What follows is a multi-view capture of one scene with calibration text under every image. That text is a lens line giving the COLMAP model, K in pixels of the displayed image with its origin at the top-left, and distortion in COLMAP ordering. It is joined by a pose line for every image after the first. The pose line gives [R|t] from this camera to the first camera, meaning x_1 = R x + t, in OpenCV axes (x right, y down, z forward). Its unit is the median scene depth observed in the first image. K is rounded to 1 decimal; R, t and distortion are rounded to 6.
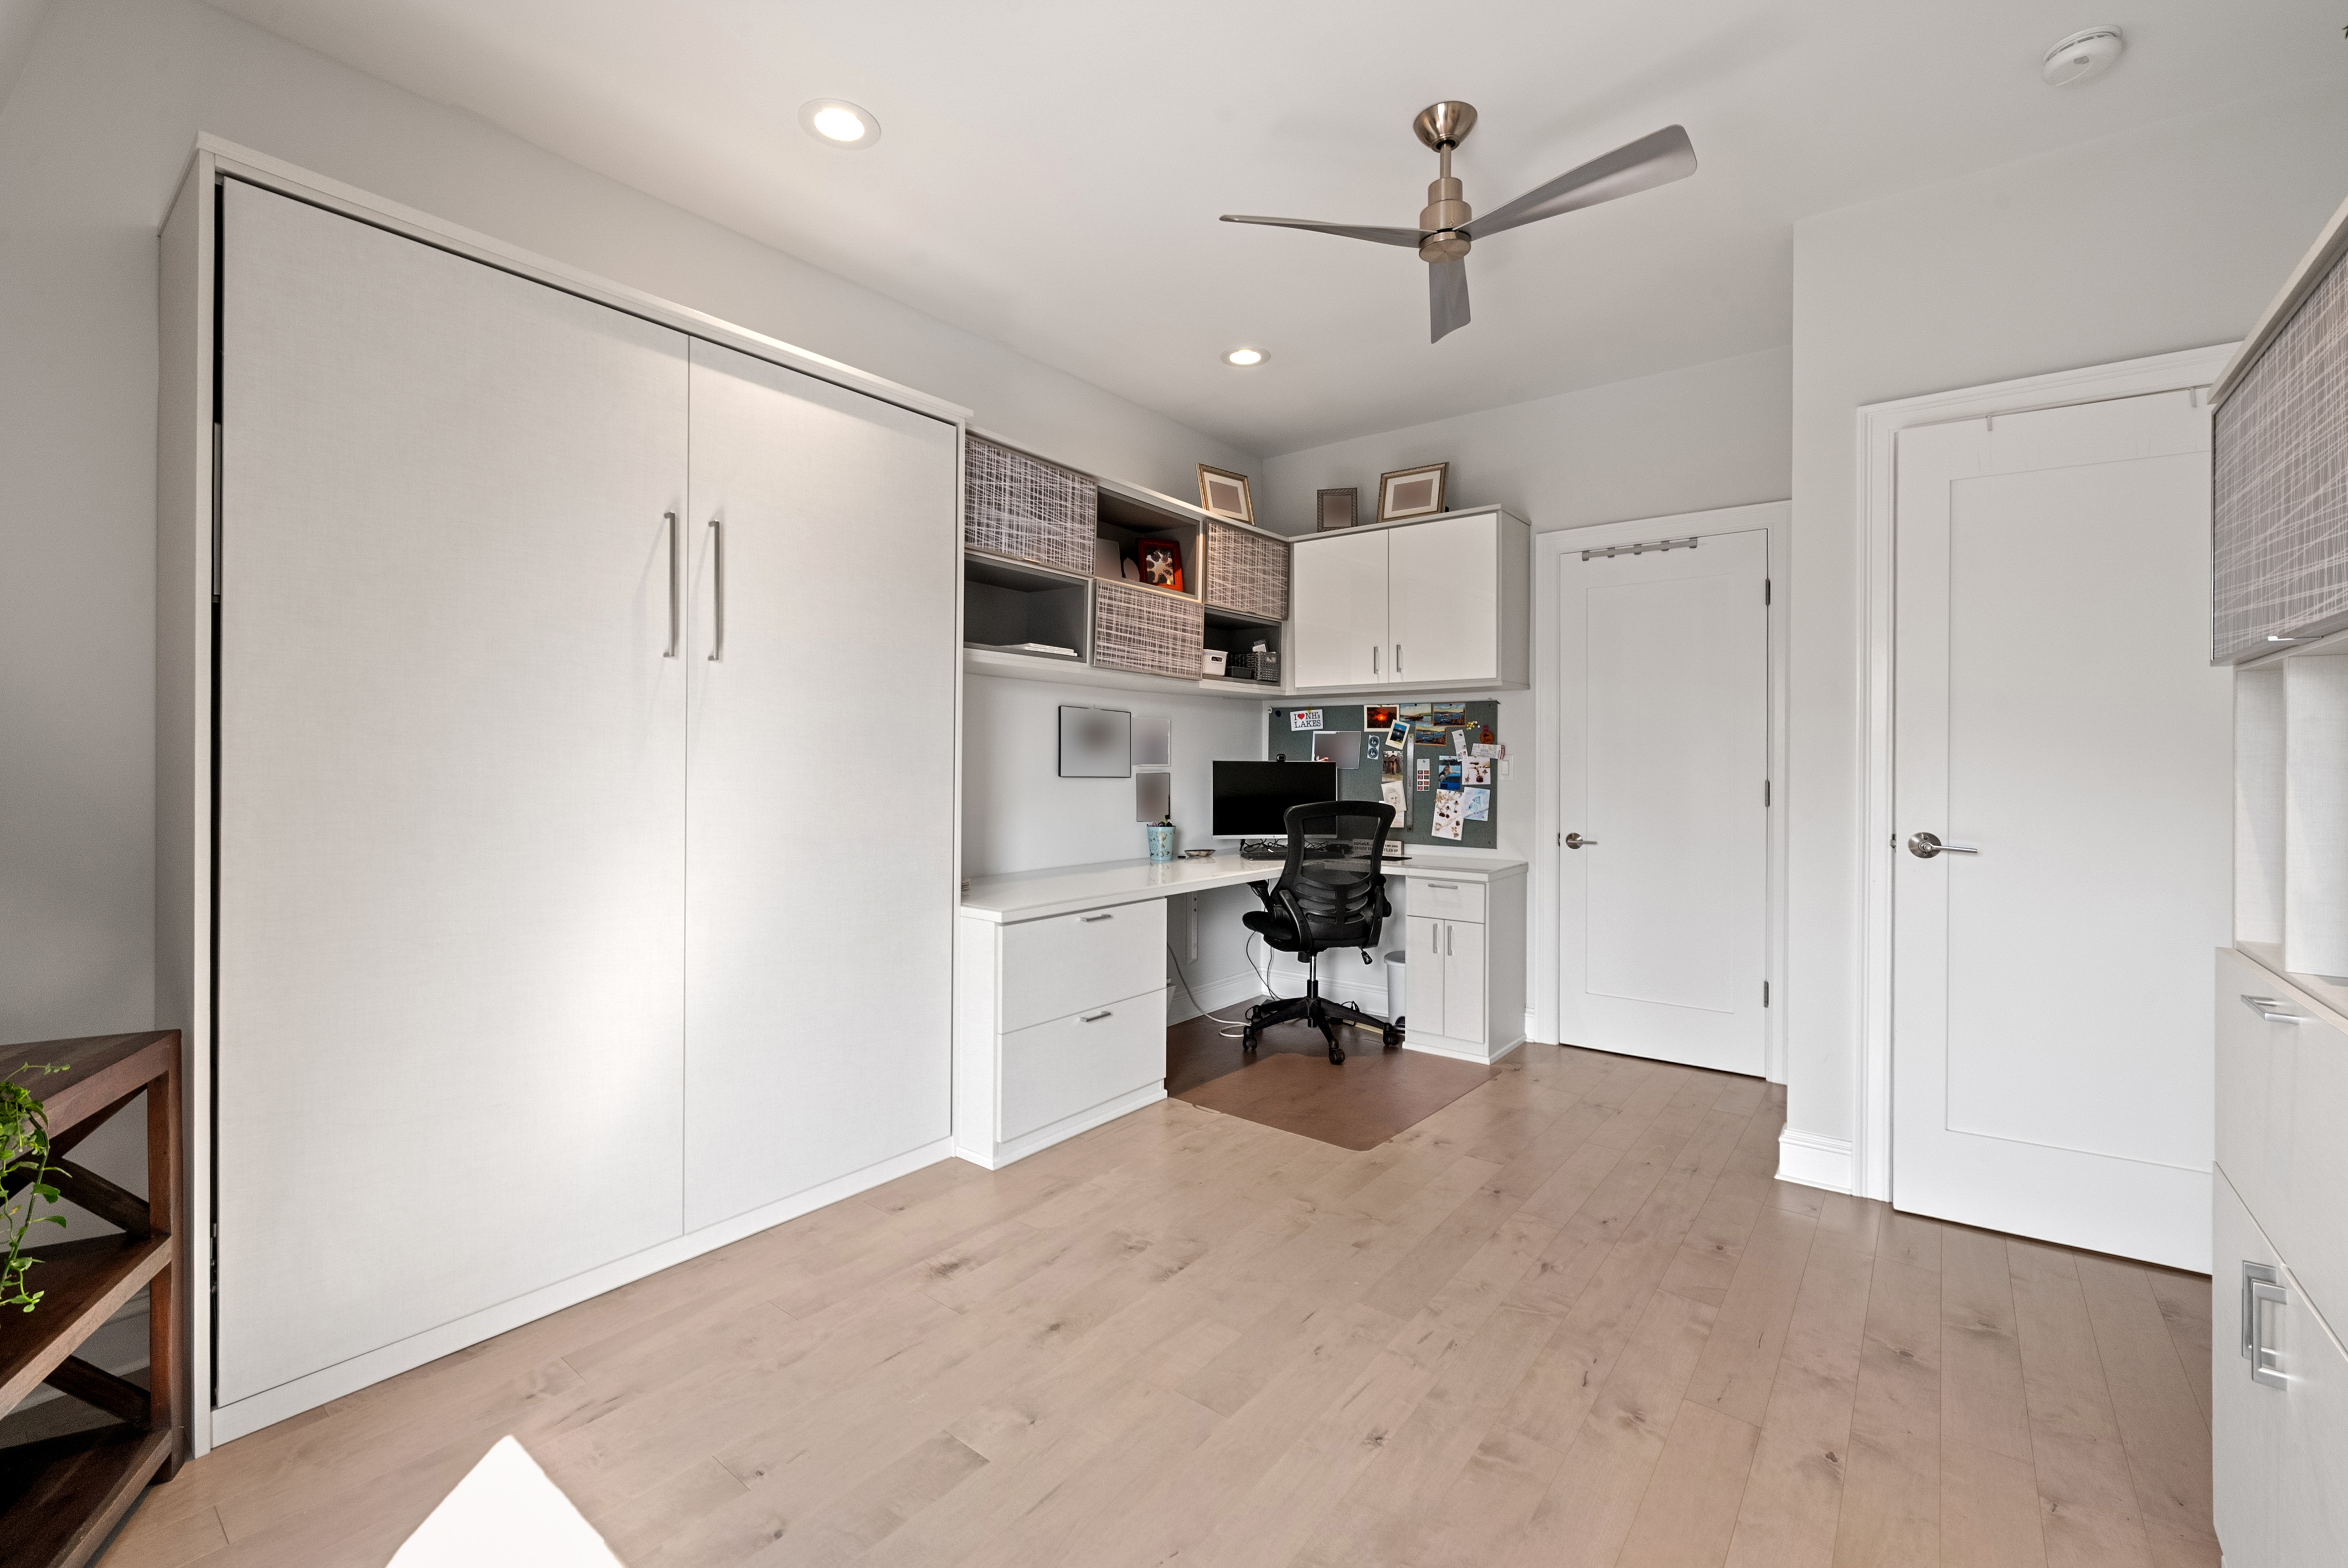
lens RADIAL K [[957.8, 0, 1164.7], [0, 957.8, 753.7], [0, 0, 1]] dist [0.001325, 0.000061]
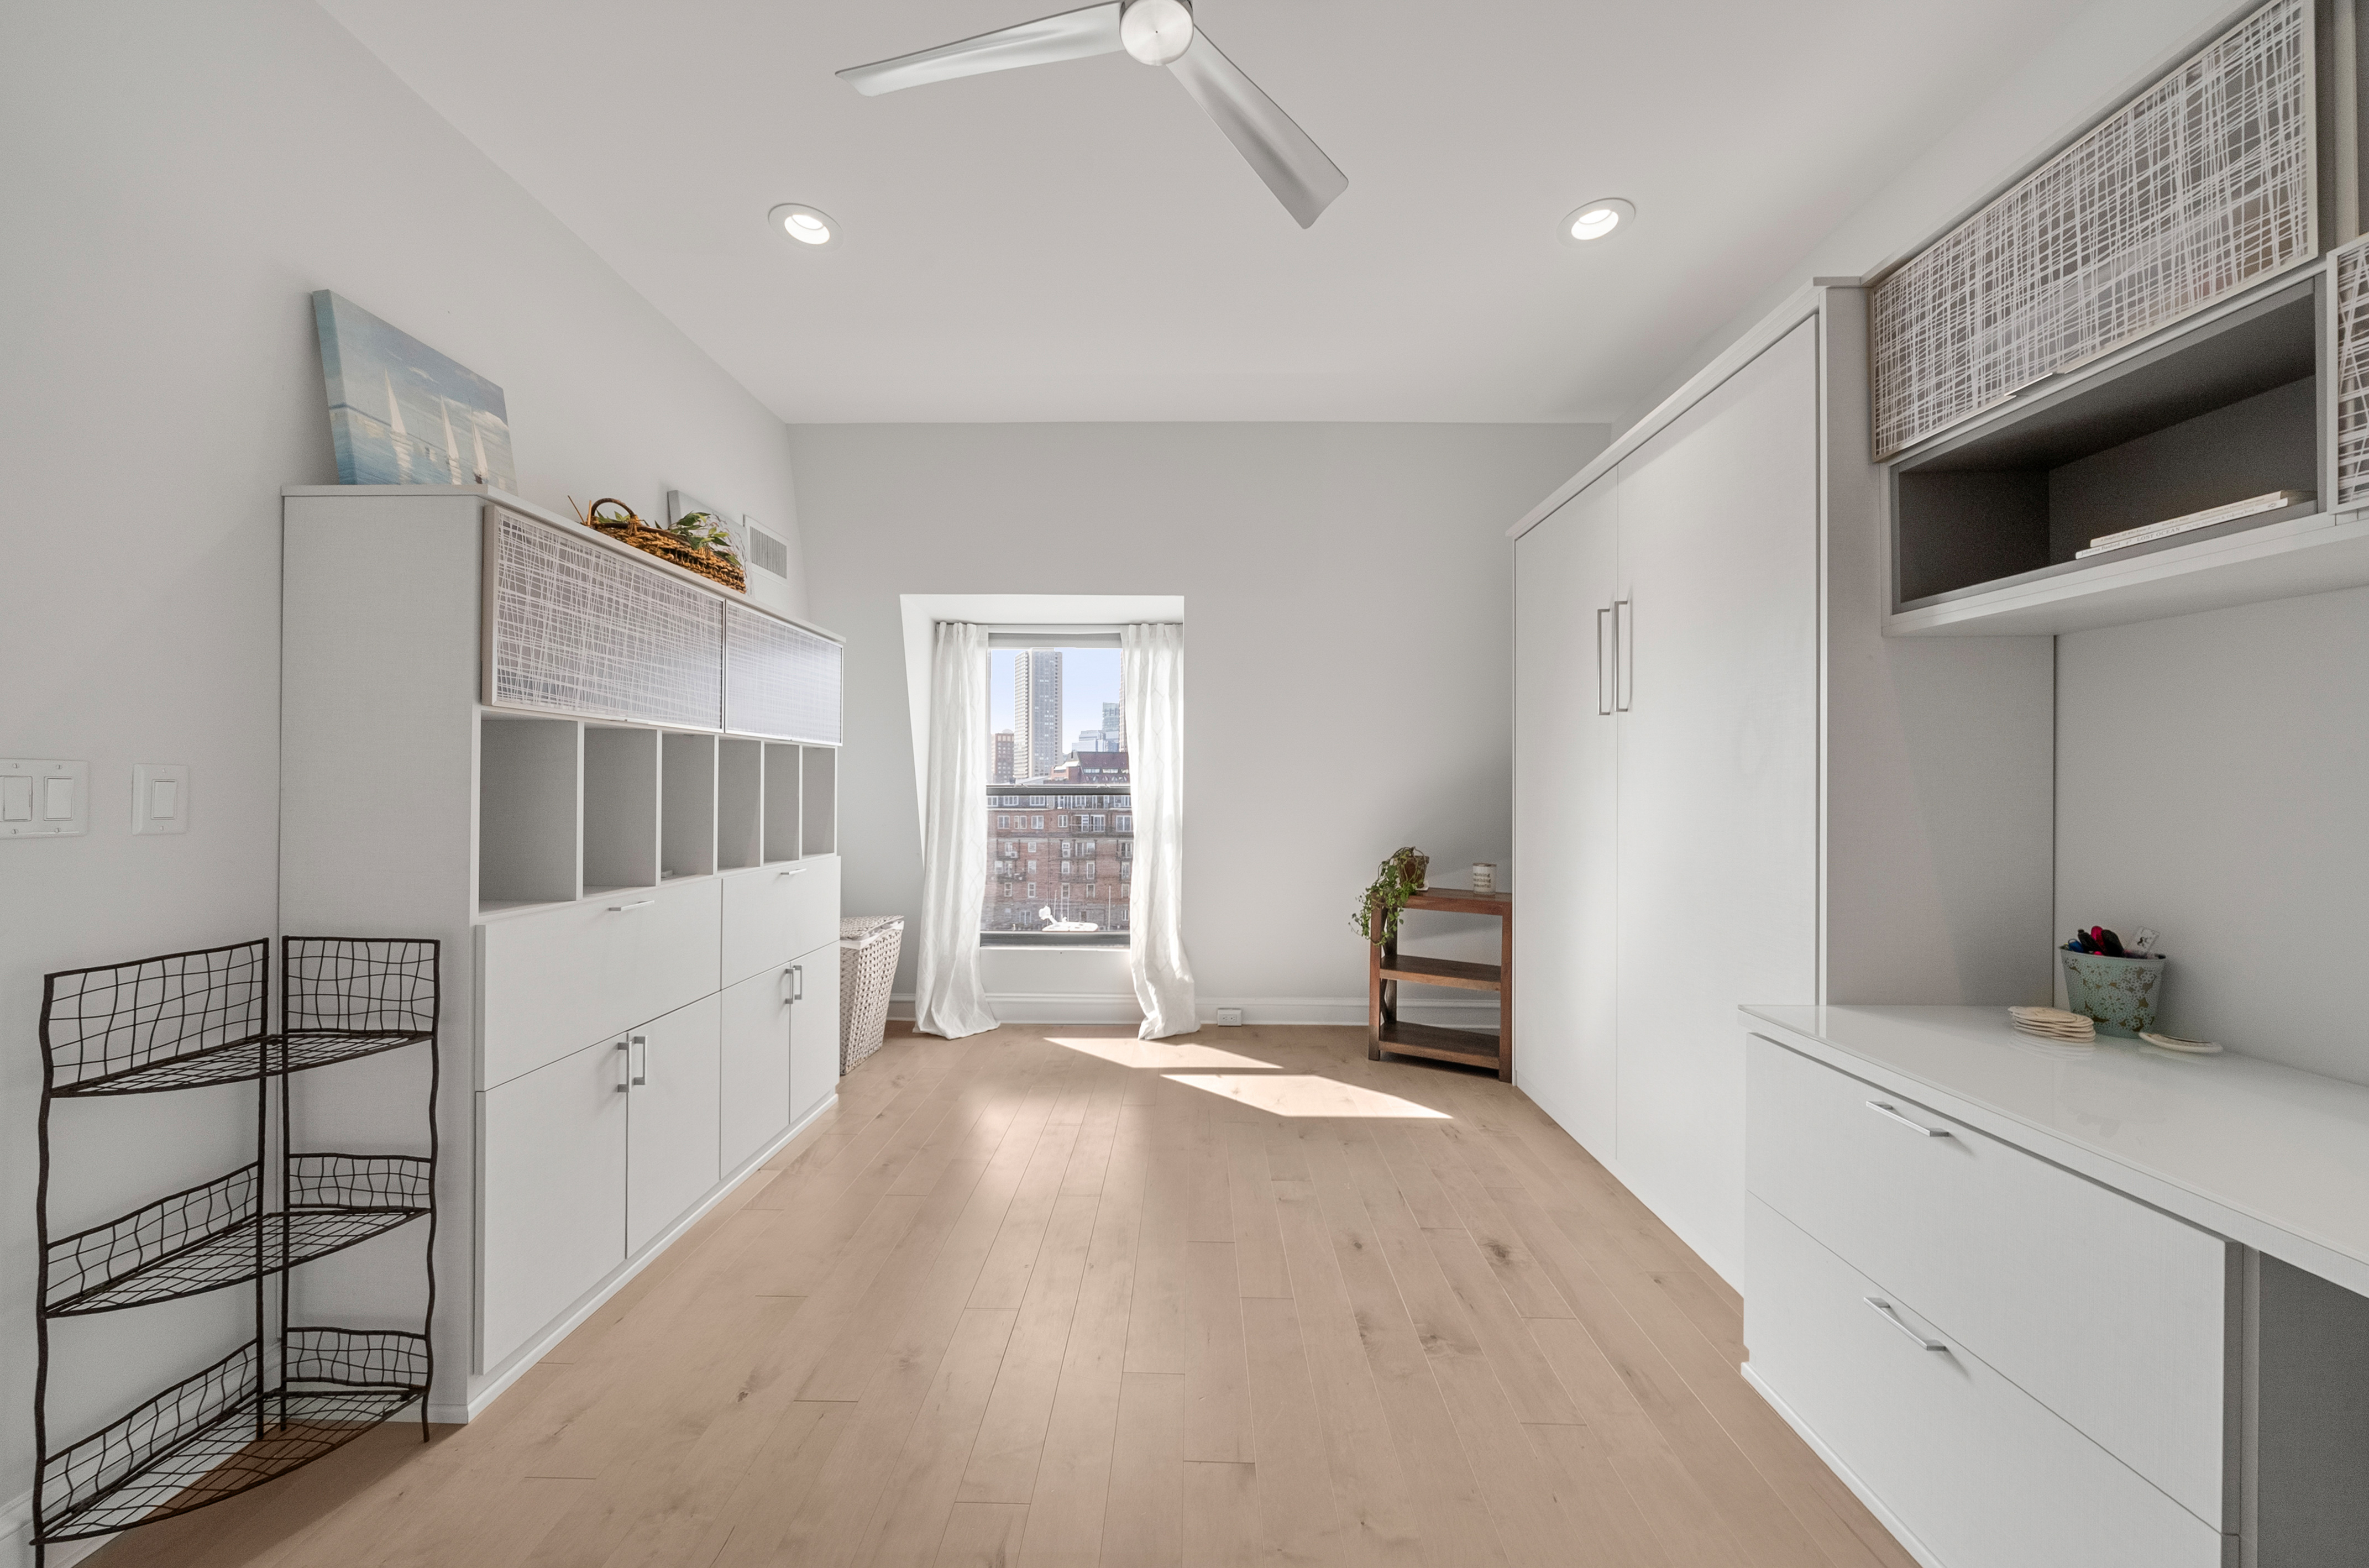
lens RADIAL K [[823.0, 0, 1185.8], [0, 823.0, 778.4], [0, 0, 1]] dist [-0.001822, -0.000113]
pose [[-0.784953, -0.017328, -0.619313, 0.427350], [-0.007272, 0.999798, -0.018757, 0.009579], [0.619513, -0.010219, -0.784920, 0.998528]]
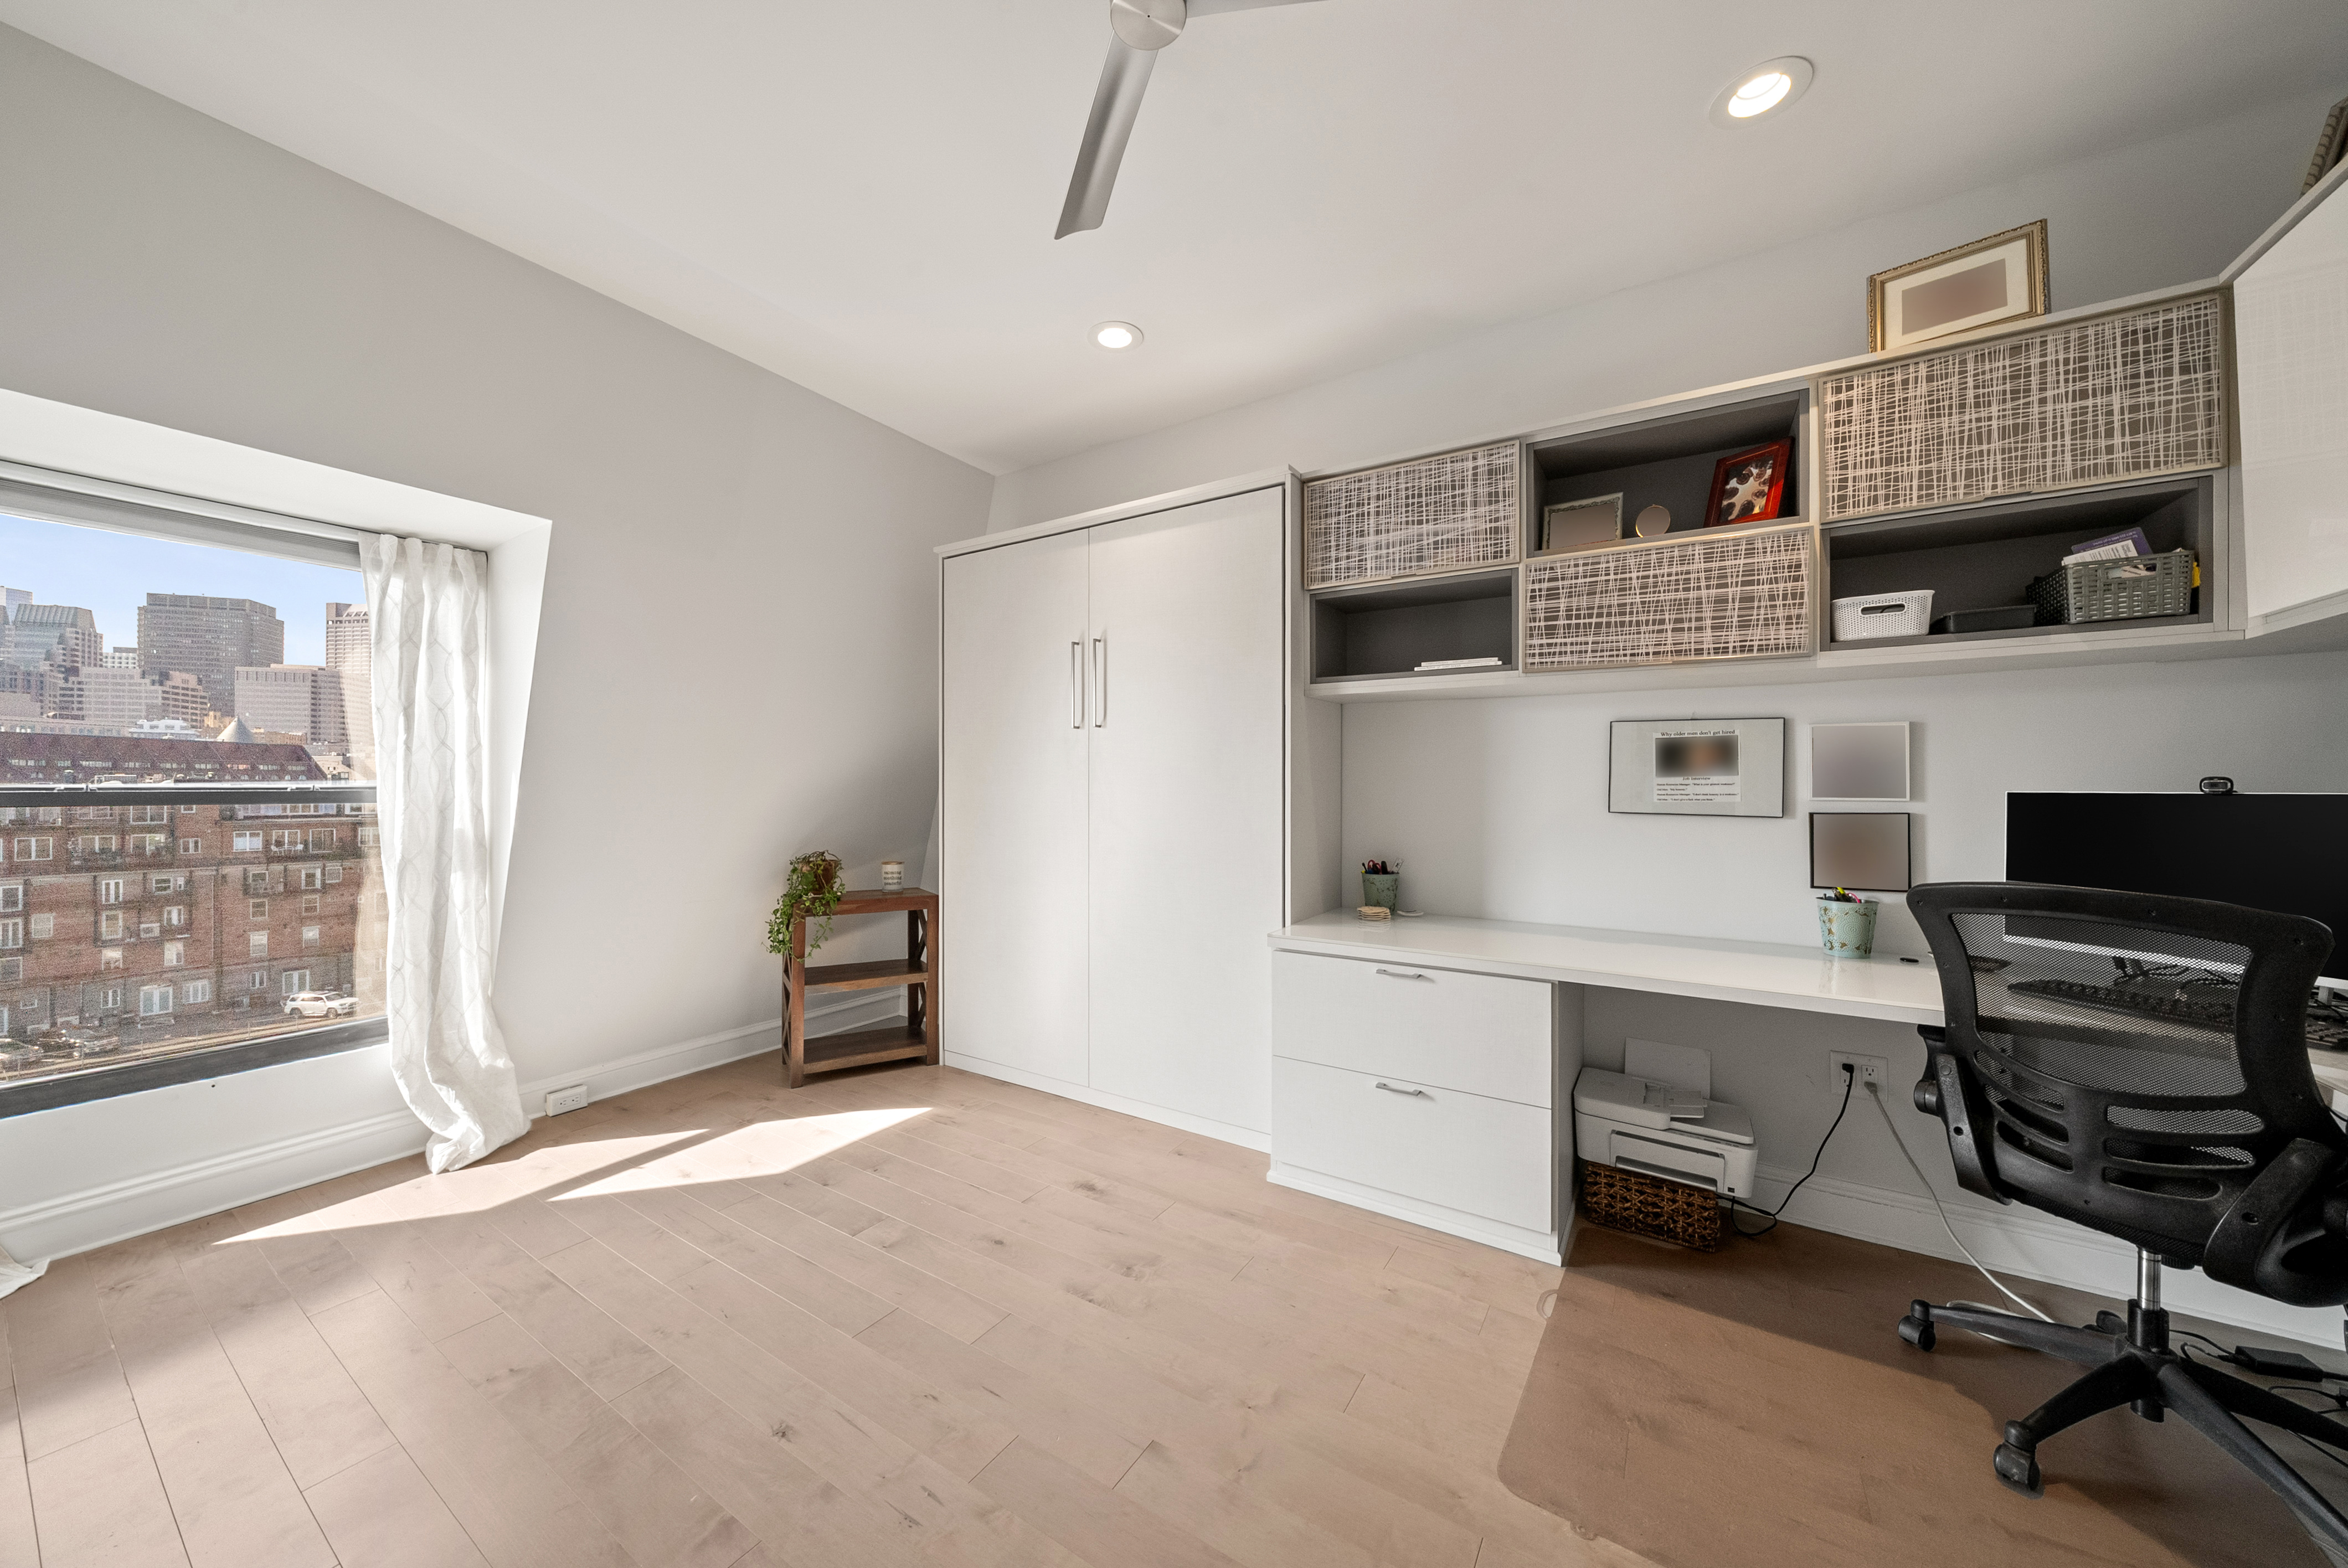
lens RADIAL K [[799.9, 0, 1163.6], [0, 799.9, 777.1], [0, 0, 1]] dist [-0.007044, 0.000076]
pose [[0.113764, -0.020342, -0.993300, 0.561556], [0.005329, 0.999788, -0.019865, 0.007044], [0.993493, -0.003033, 0.113849, 0.643314]]
